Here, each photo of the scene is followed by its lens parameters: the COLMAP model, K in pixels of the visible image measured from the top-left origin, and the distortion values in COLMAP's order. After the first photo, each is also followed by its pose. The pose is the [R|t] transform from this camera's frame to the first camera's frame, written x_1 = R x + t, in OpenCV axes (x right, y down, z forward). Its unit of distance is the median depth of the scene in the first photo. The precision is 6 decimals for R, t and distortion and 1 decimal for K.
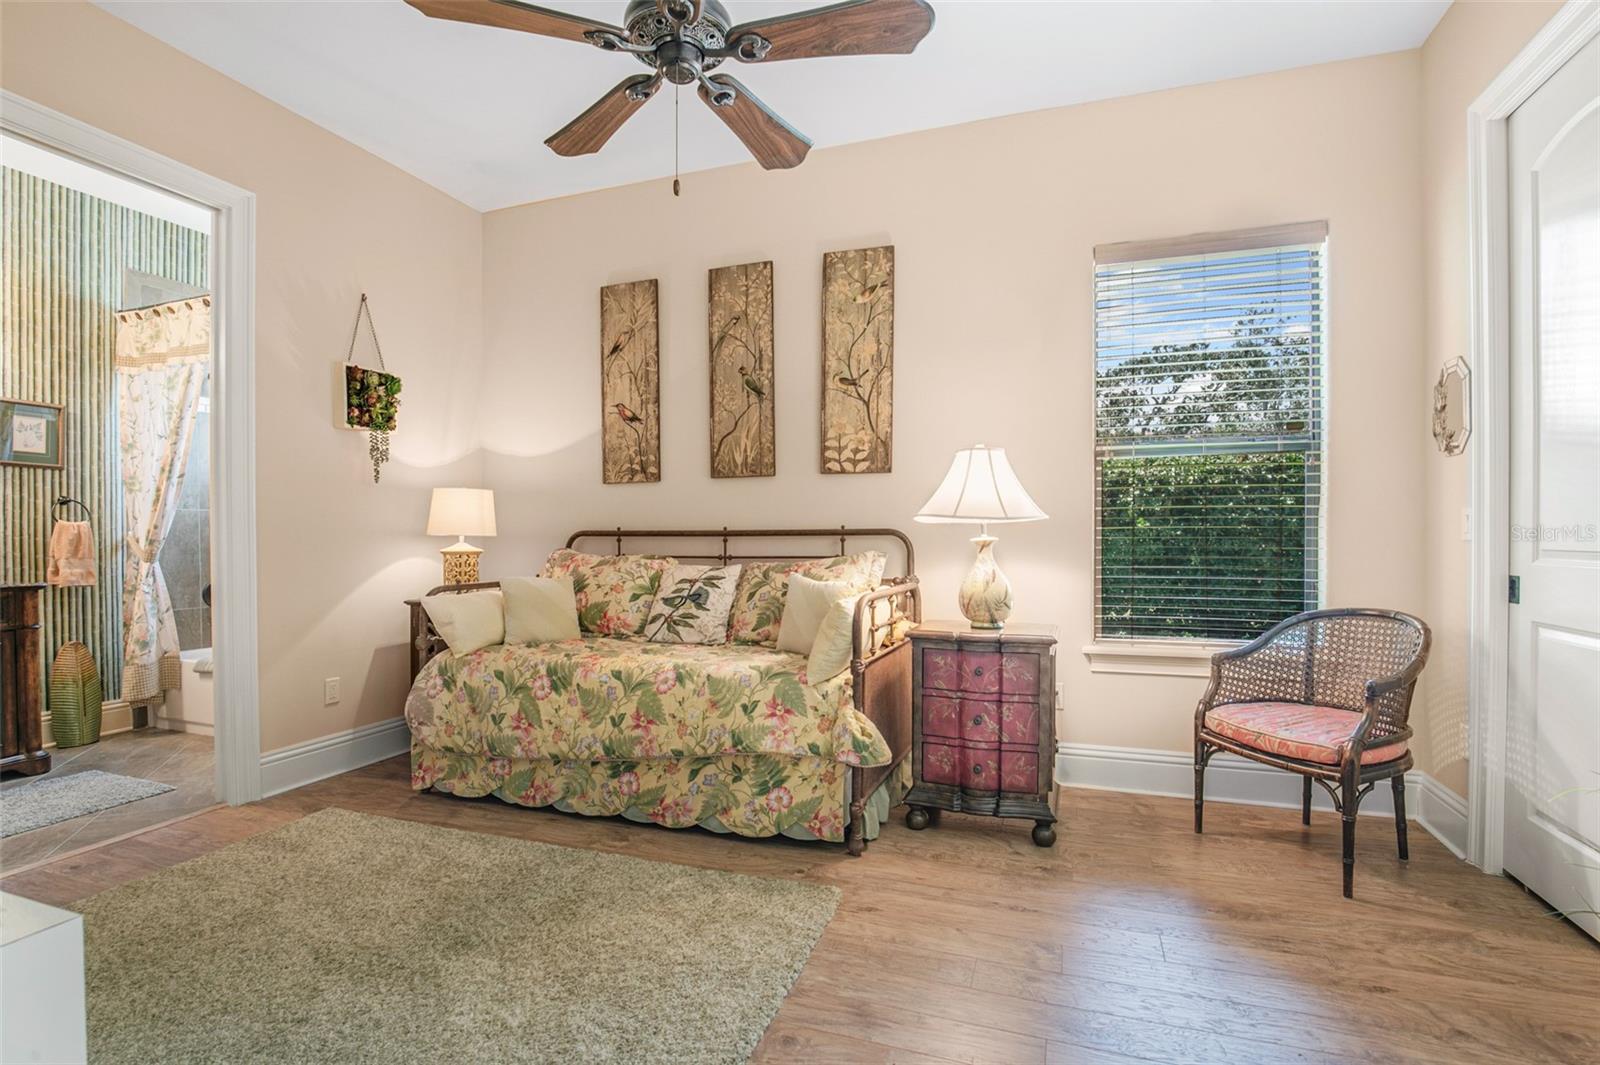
lens RADIAL K [[734.3, 0, 787.2], [0, 734.3, 533.5], [0, 0, 1]] dist [0.000682, 0.000144]
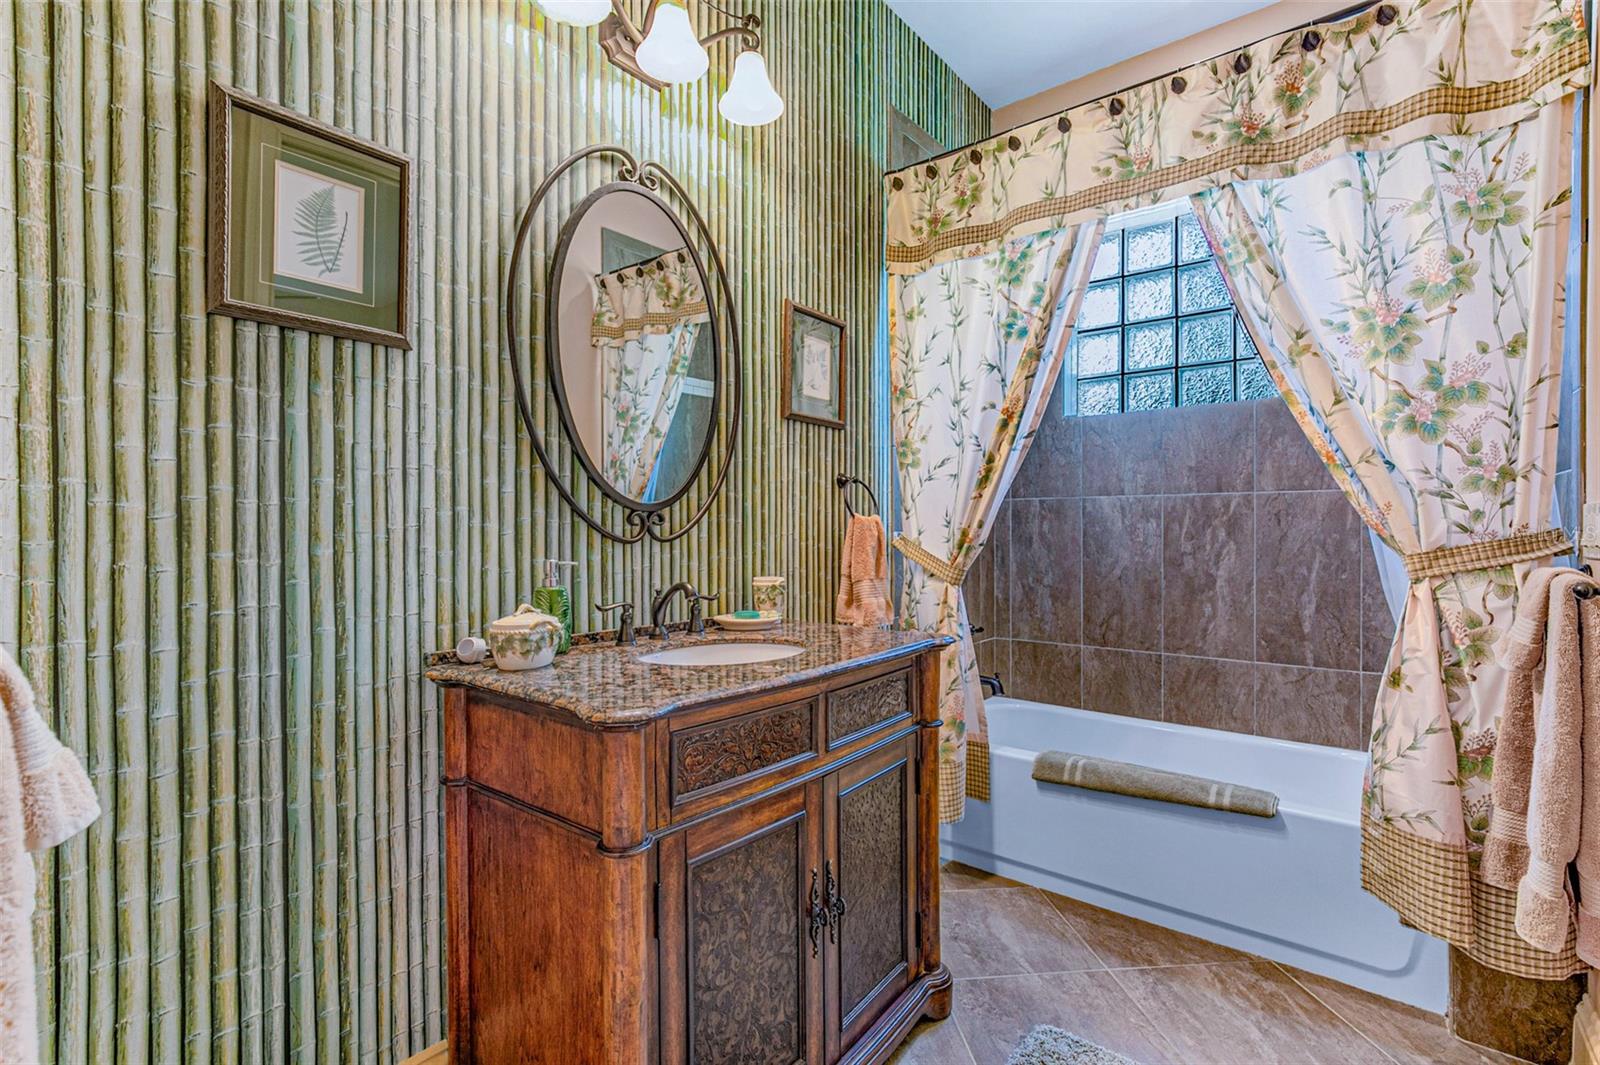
lens RADIAL K [[734.3, 0, 806.7], [0, 734.3, 528.8], [0, 0, 1]] dist [0.000682, 0.000144]
pose [[0.953353, 0.001814, -0.301851, -0.836238], [-0.003071, 0.999988, -0.003690, -0.003210], [0.301841, 0.004445, 0.953348, 0.420821]]
